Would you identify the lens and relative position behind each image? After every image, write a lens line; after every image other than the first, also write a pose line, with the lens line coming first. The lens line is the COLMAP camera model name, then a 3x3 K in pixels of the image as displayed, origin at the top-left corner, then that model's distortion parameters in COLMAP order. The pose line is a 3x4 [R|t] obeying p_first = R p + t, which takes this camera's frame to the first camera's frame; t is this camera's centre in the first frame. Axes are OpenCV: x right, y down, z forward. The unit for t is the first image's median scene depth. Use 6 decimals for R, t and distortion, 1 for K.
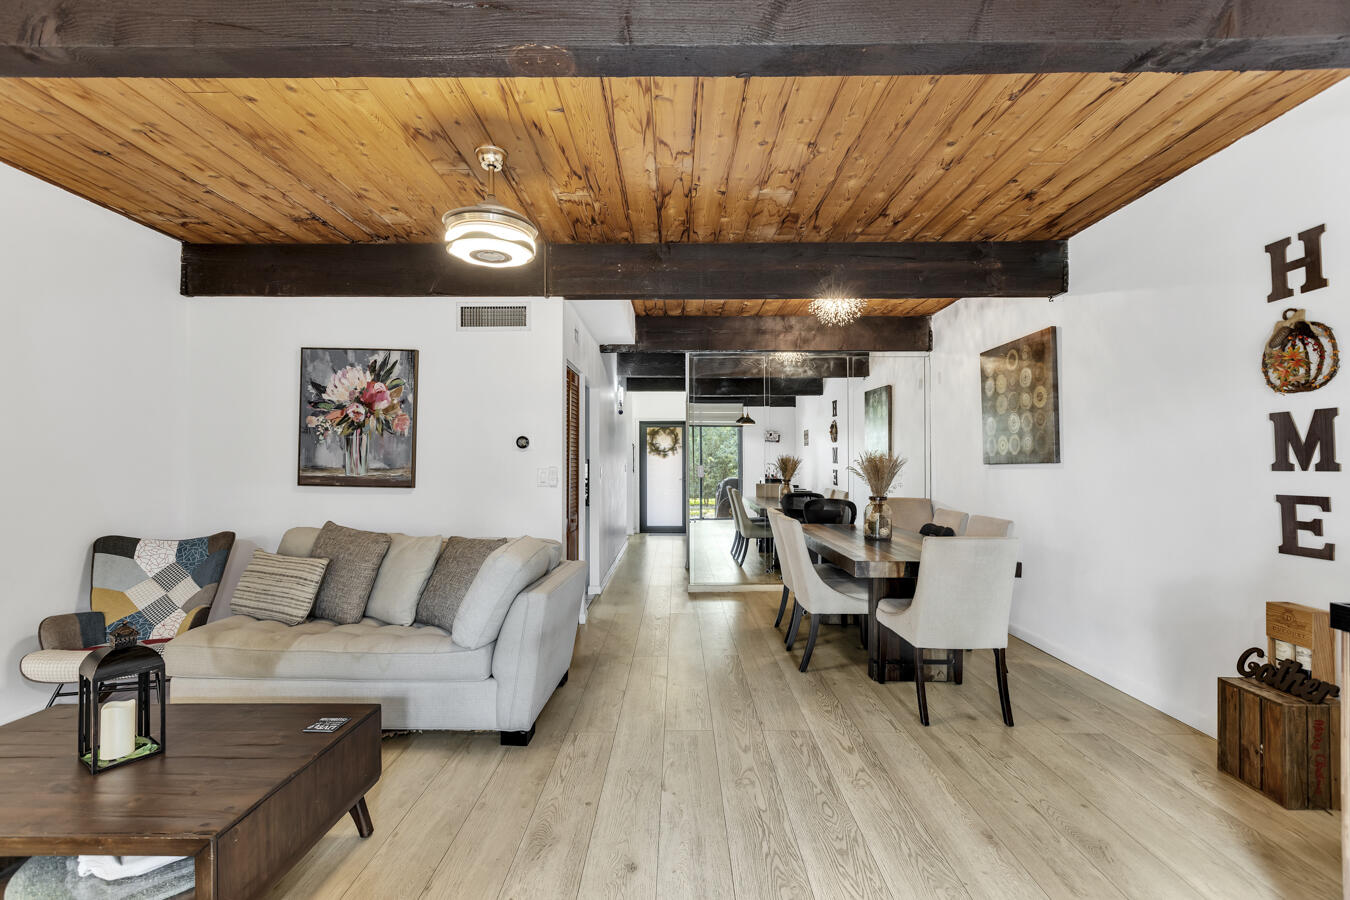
lens RADIAL K [[594.2, 0, 675.0], [0, 594.2, 450.0], [0, 0, 1]] dist [-0.001826, -0.000680]
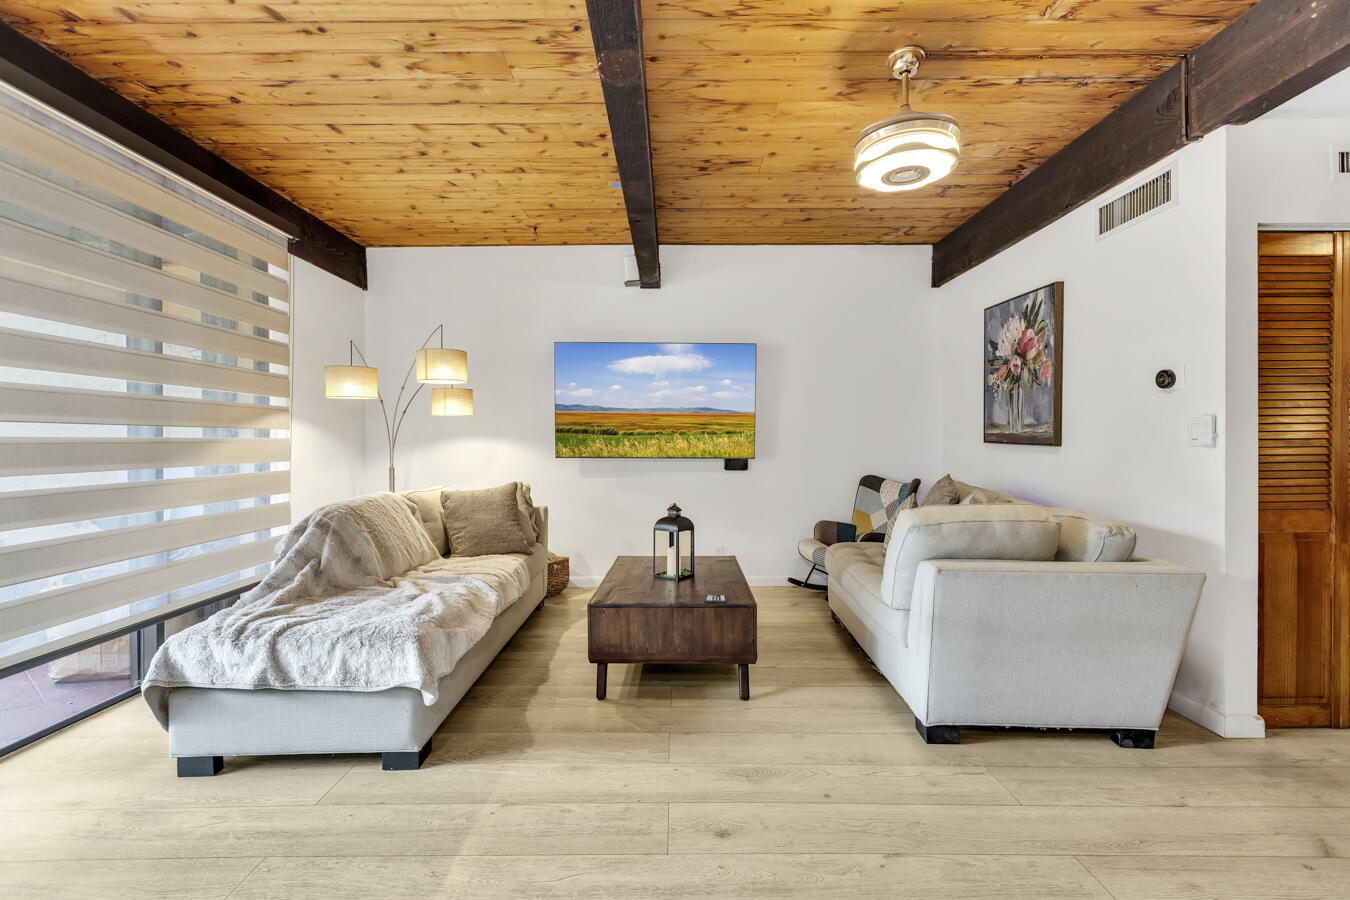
lens RADIAL K [[599.5, 0, 673.8], [0, 599.5, 443.9], [0, 0, 1]] dist [-0.001028, 0.000150]
pose [[0.000352, 0.004931, -0.999988, 0.446635], [0.020341, 0.999781, 0.004938, 0.049032], [0.999793, -0.020343, 0.000252, 0.490986]]
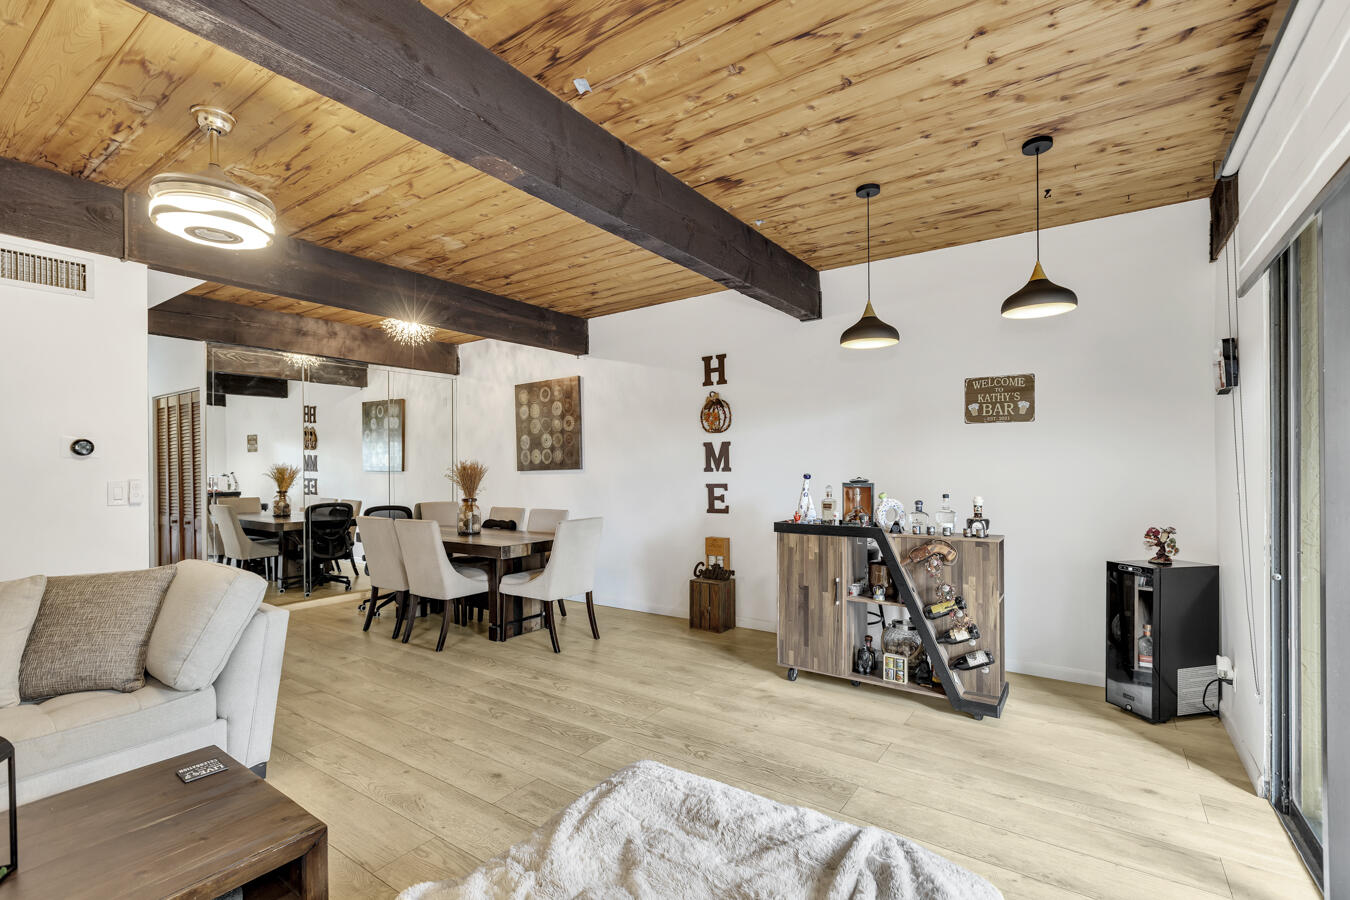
lens RADIAL K [[608.9, 0, 674.7], [0, 608.9, 462.6], [0, 0, 1]] dist [0.000294, -0.000108]
pose [[0.564818, 0.001212, 0.825215, -0.508028], [-0.006079, 0.999978, 0.002692, -0.000354], [-0.825193, -0.006537, 0.564813, -0.046629]]
